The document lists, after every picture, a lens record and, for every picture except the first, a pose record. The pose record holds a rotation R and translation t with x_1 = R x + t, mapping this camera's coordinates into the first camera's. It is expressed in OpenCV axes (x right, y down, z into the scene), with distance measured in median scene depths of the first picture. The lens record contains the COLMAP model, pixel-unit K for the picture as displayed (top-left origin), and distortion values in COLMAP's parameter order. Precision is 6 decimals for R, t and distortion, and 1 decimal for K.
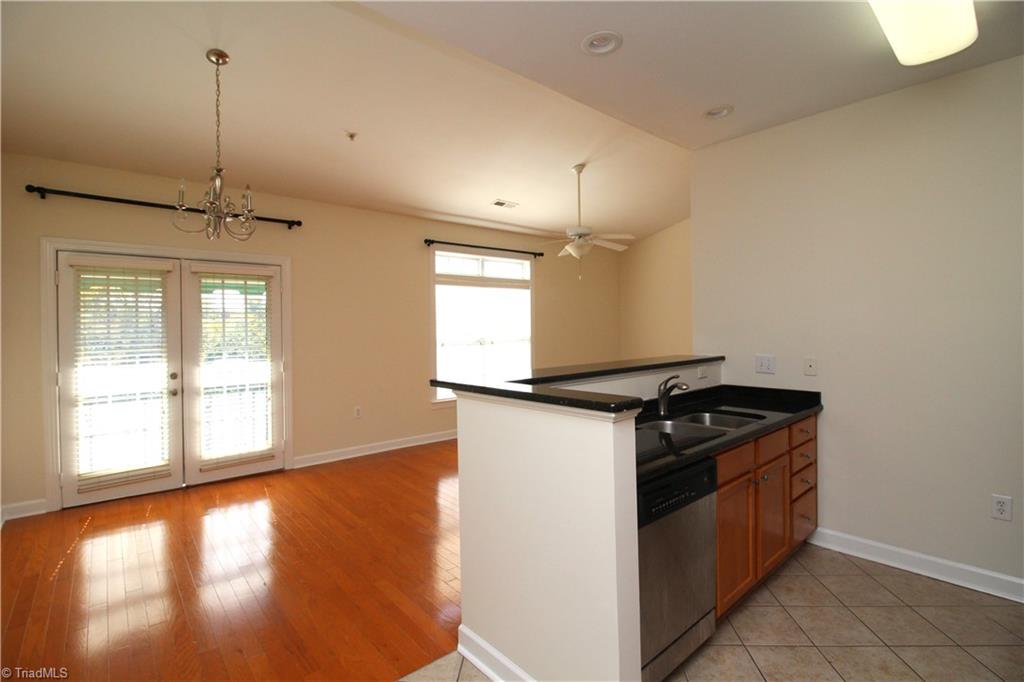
lens RADIAL K [[480.3, 0, 520.4], [0, 480.3, 331.0], [0, 0, 1]] dist [-0.026725, 0.000086]
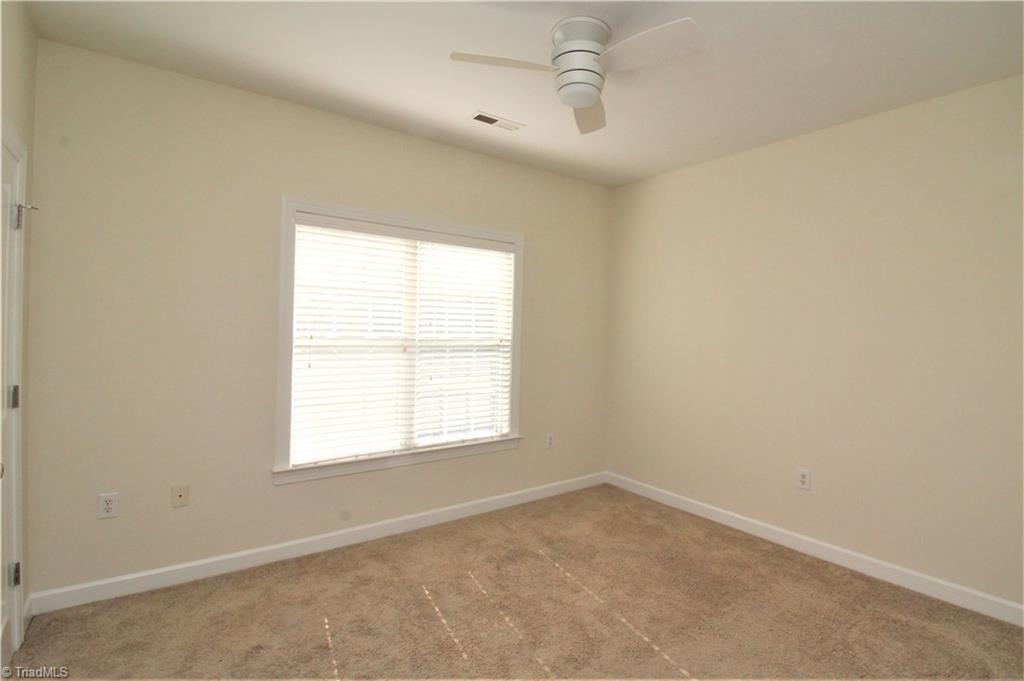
lens RADIAL K [[479.4, 0, 512.0], [0, 479.4, 334.4], [0, 0, 1]] dist [-0.015915, -0.001427]
pose [[0.994232, 0.043138, -0.098192, 0.116645], [-0.042271, 0.999047, 0.010891, -0.001539], [0.098568, -0.006678, 0.995108, 0.732808]]
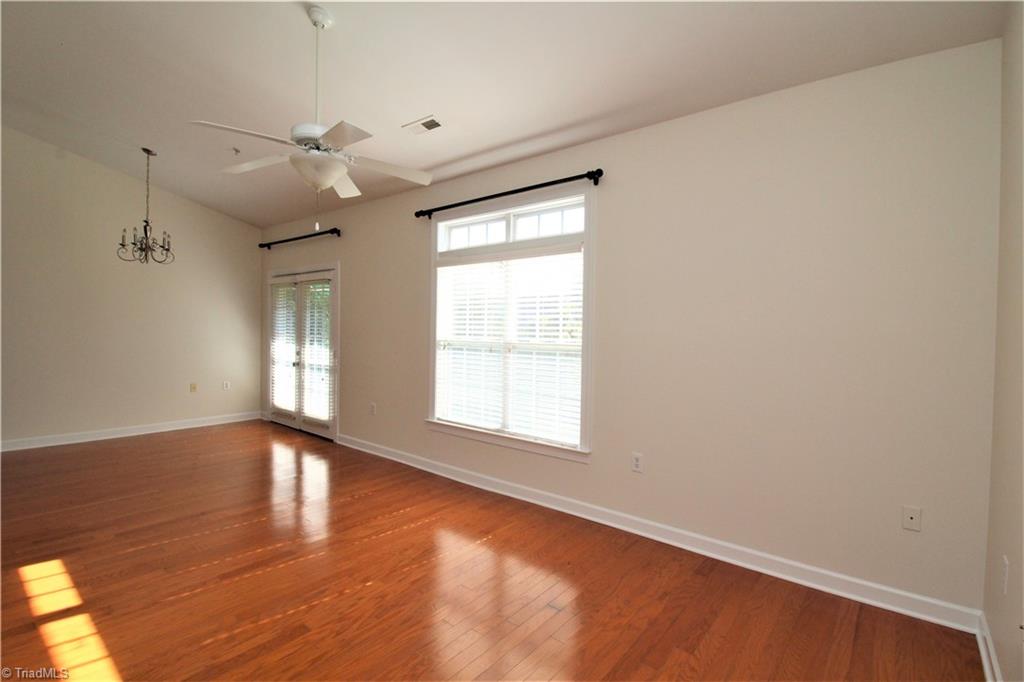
lens RADIAL K [[479.4, 0, 512.0], [0, 479.4, 334.9], [0, 0, 1]] dist [-0.015915, -0.001427]
pose [[0.158612, 0.033138, -0.986785, 0.804027], [-0.020351, 0.999334, 0.030288, -0.020473], [0.987131, 0.015278, 0.159181, 1.349749]]
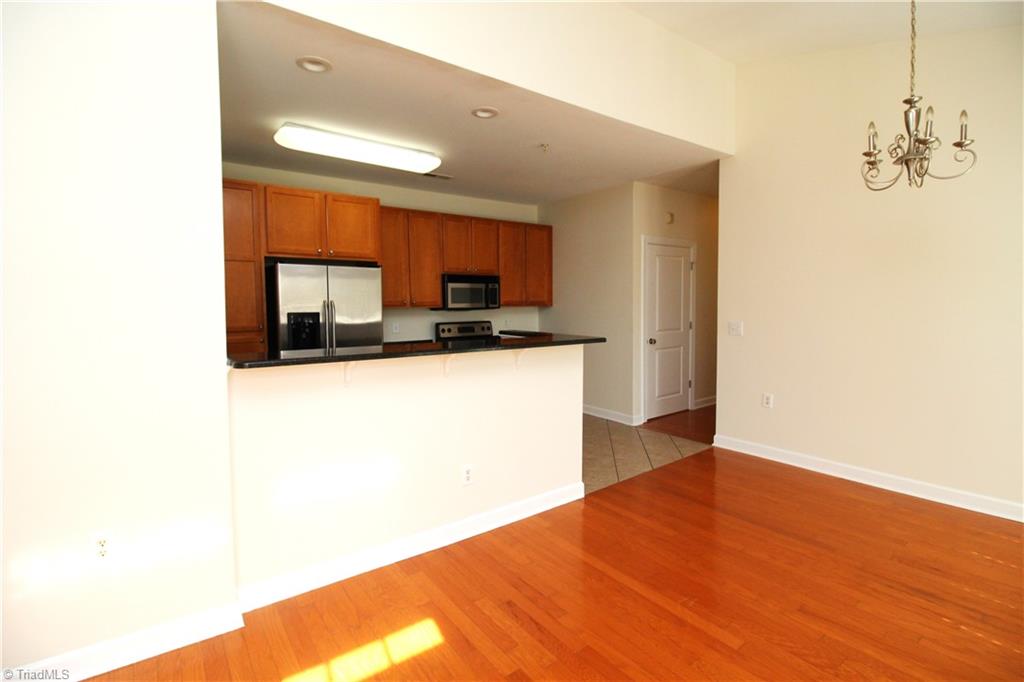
lens RADIAL K [[479.4, 0, 512.0], [0, 479.4, 334.9], [0, 0, 1]] dist [-0.015915, -0.001427]
pose [[-0.996371, 0.015505, 0.083691, -0.013055], [0.021554, 0.997181, 0.071865, -0.010808], [-0.082341, 0.073408, -0.993897, 1.285581]]
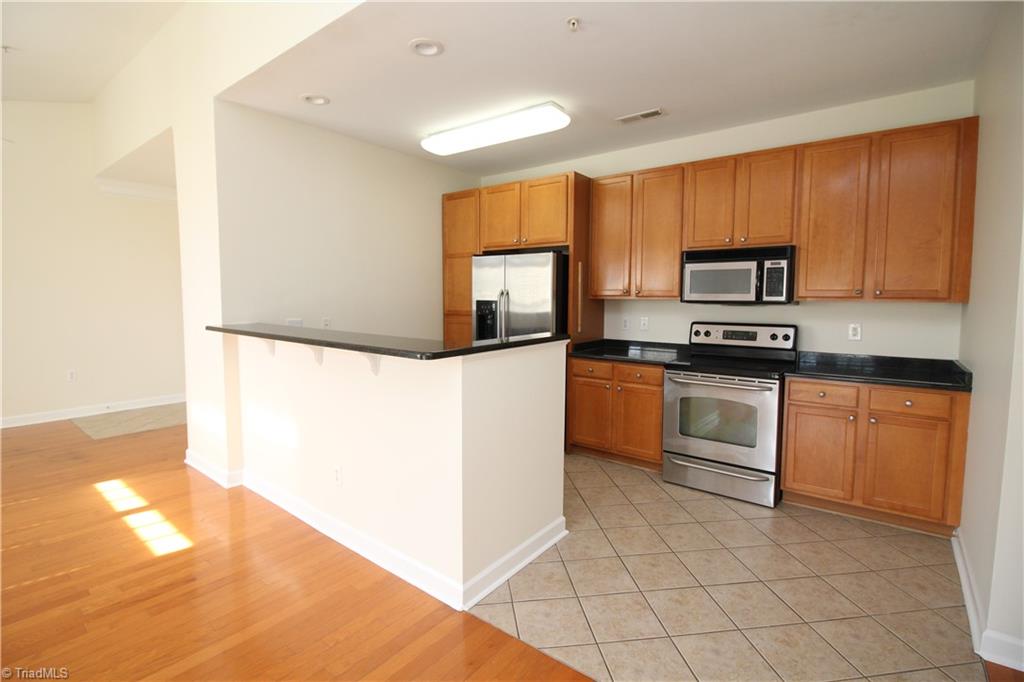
lens RADIAL K [[479.4, 0, 512.0], [0, 479.4, 334.9], [0, 0, 1]] dist [-0.015915, -0.001427]
pose [[-0.171351, -0.068991, 0.982791, -0.536905], [0.004400, 0.997482, 0.070789, 0.004955], [-0.985200, 0.016454, -0.170616, 0.515915]]
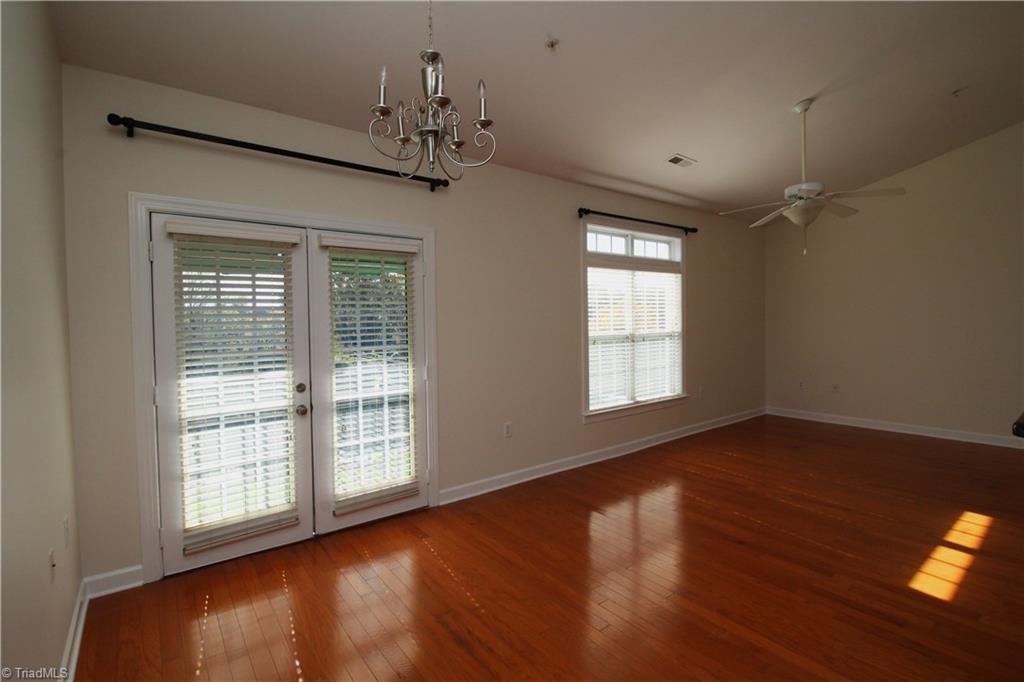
lens RADIAL K [[479.4, 0, 512.0], [0, 479.4, 334.9], [0, 0, 1]] dist [-0.015915, -0.001427]
pose [[0.997842, -0.005832, -0.065406, -0.338089], [0.006982, 0.999825, 0.017361, 0.002186], [0.065293, -0.017781, 0.997708, 0.269708]]
